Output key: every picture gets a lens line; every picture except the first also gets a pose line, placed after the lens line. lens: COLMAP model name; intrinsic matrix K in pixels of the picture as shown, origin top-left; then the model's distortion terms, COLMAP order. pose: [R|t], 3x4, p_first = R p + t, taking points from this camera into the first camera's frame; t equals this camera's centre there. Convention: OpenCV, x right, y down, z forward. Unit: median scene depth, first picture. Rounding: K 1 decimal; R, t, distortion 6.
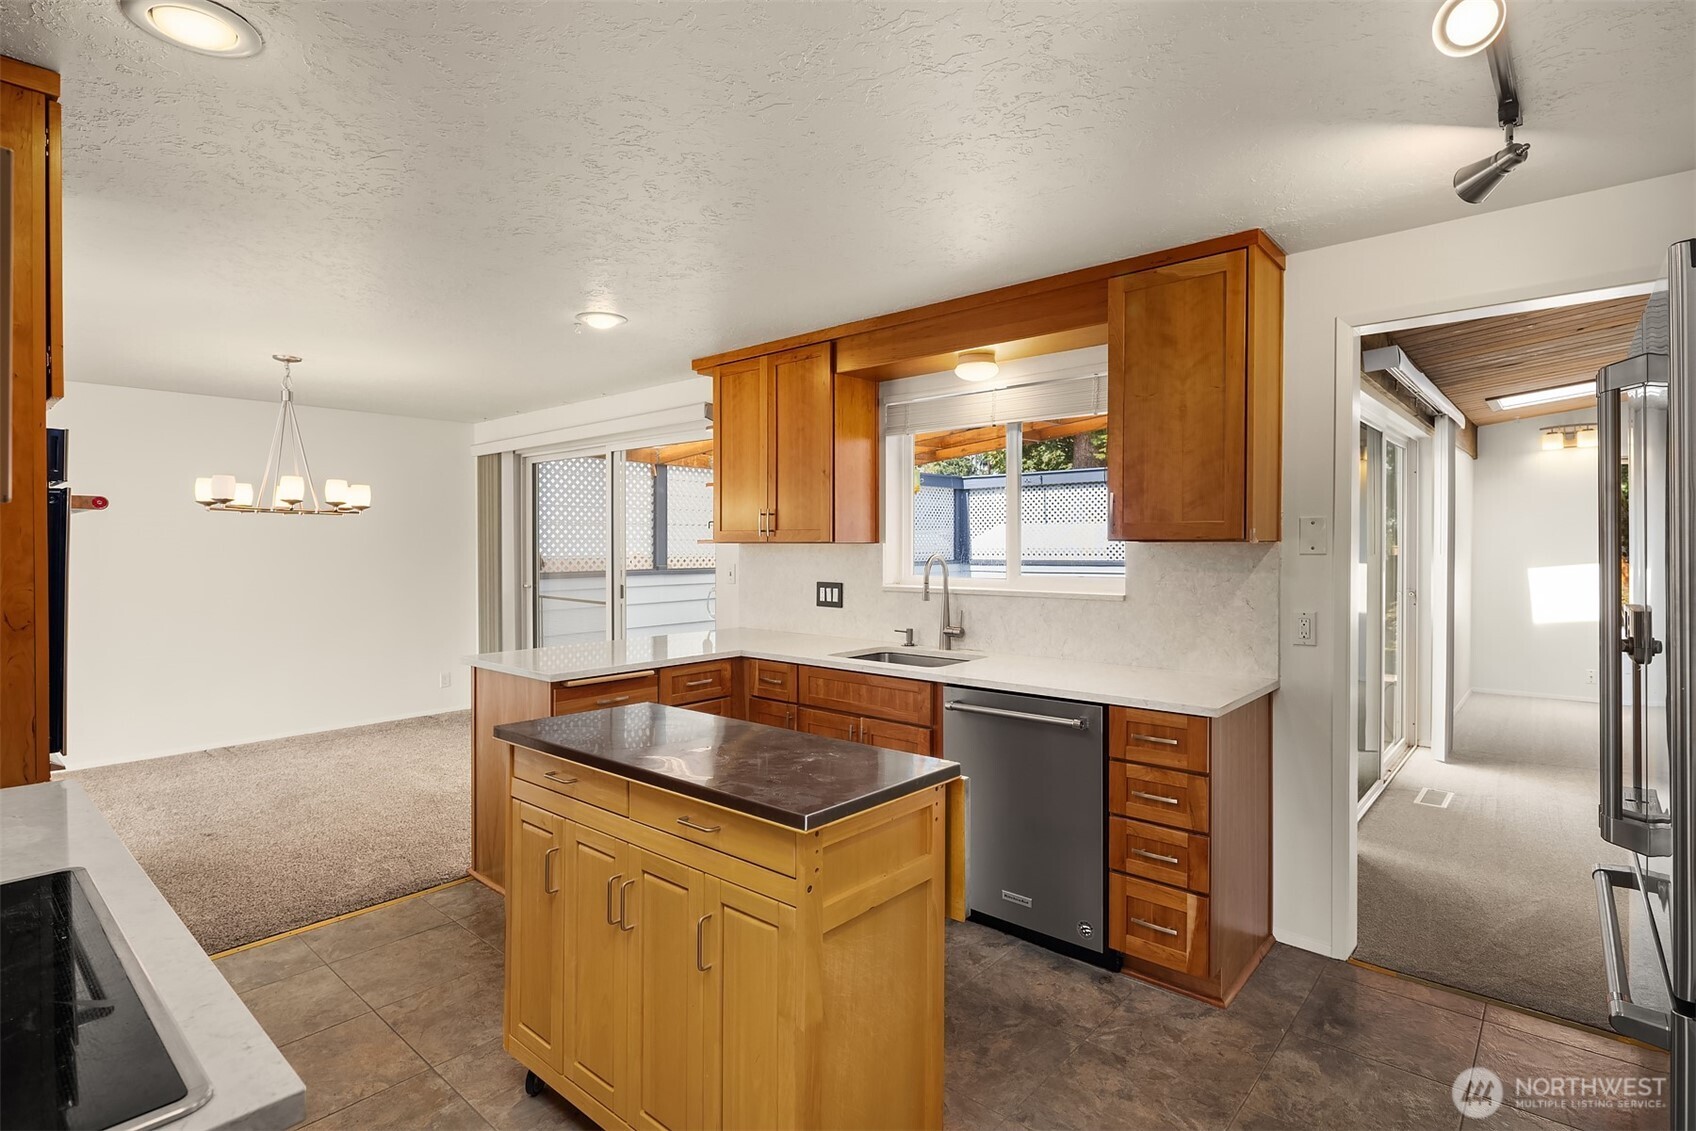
lens RADIAL K [[827.7, 0, 849.6], [0, 827.7, 549.4], [0, 0, 1]] dist [0.005905, 0.000382]
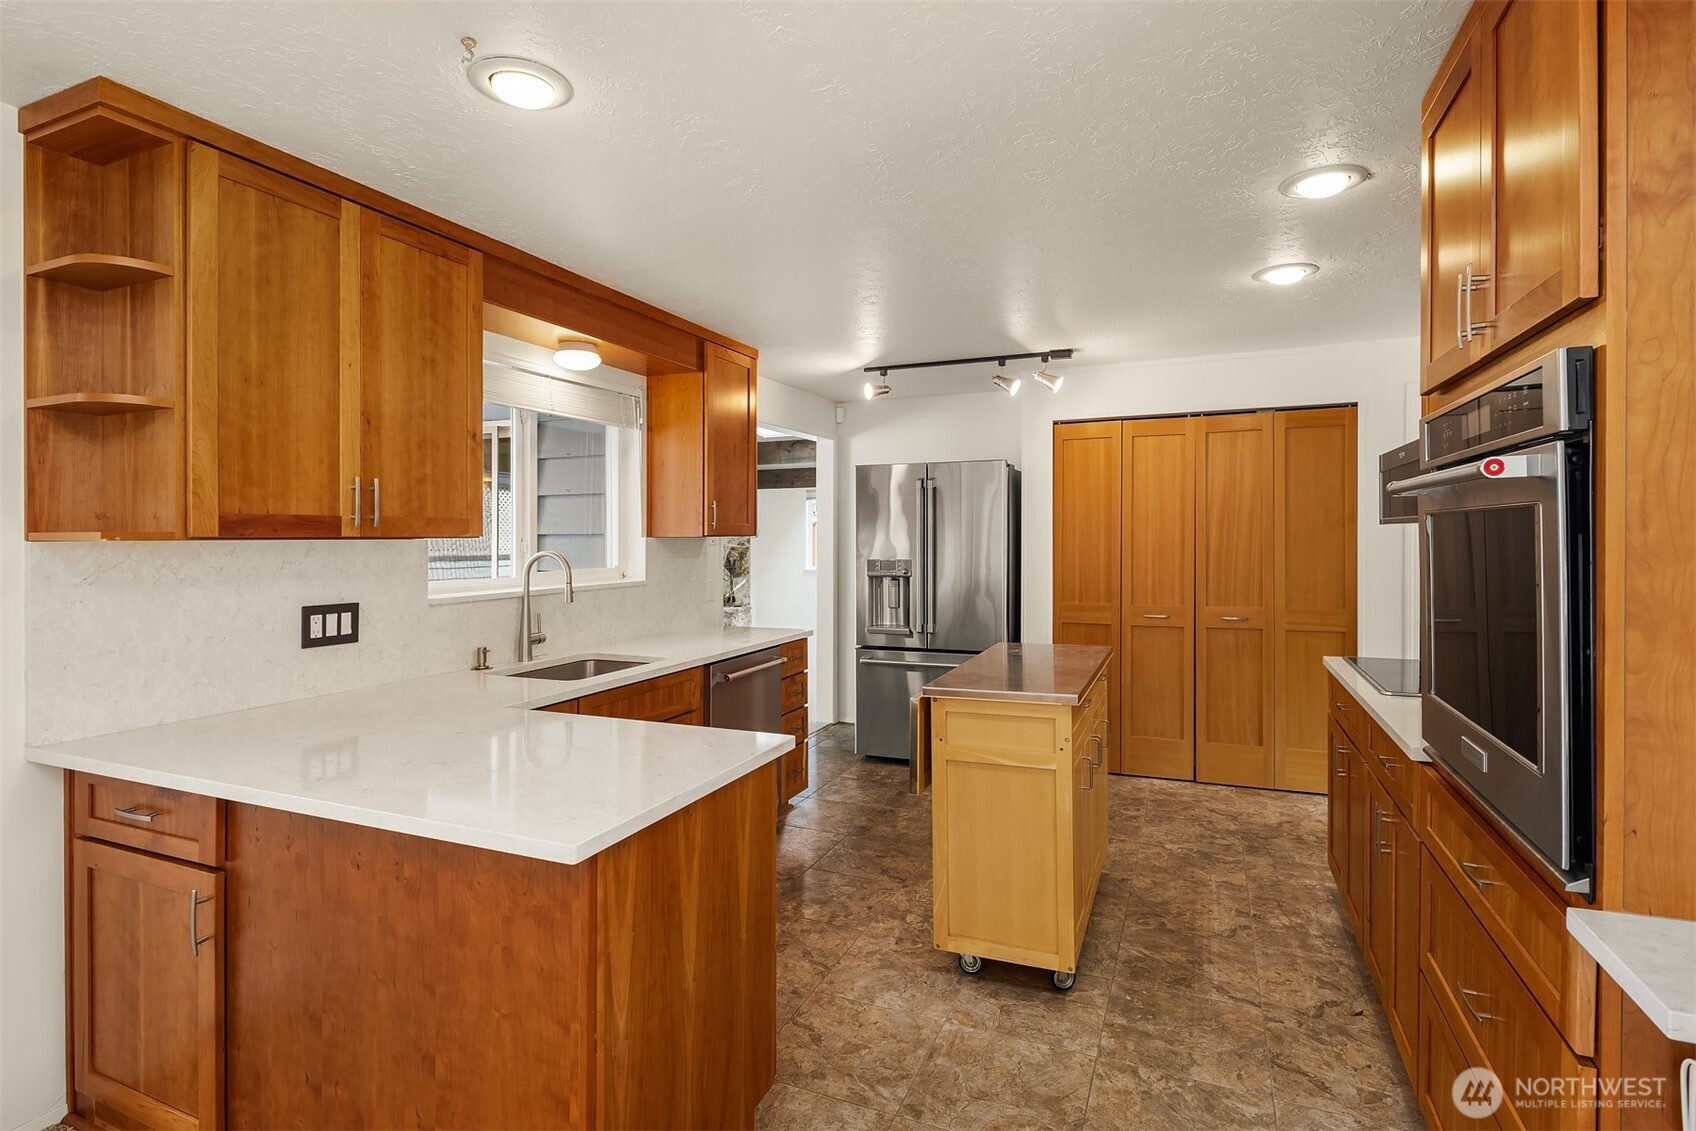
lens RADIAL K [[827.7, 0, 842.3], [0, 827.7, 552.1], [0, 0, 1]] dist [0.005905, 0.000382]
pose [[-0.300735, -0.003838, 0.953700, -0.718115], [0.027144, 0.999552, 0.012582, 0.004400], [-0.953321, 0.029671, -0.300496, 0.834986]]
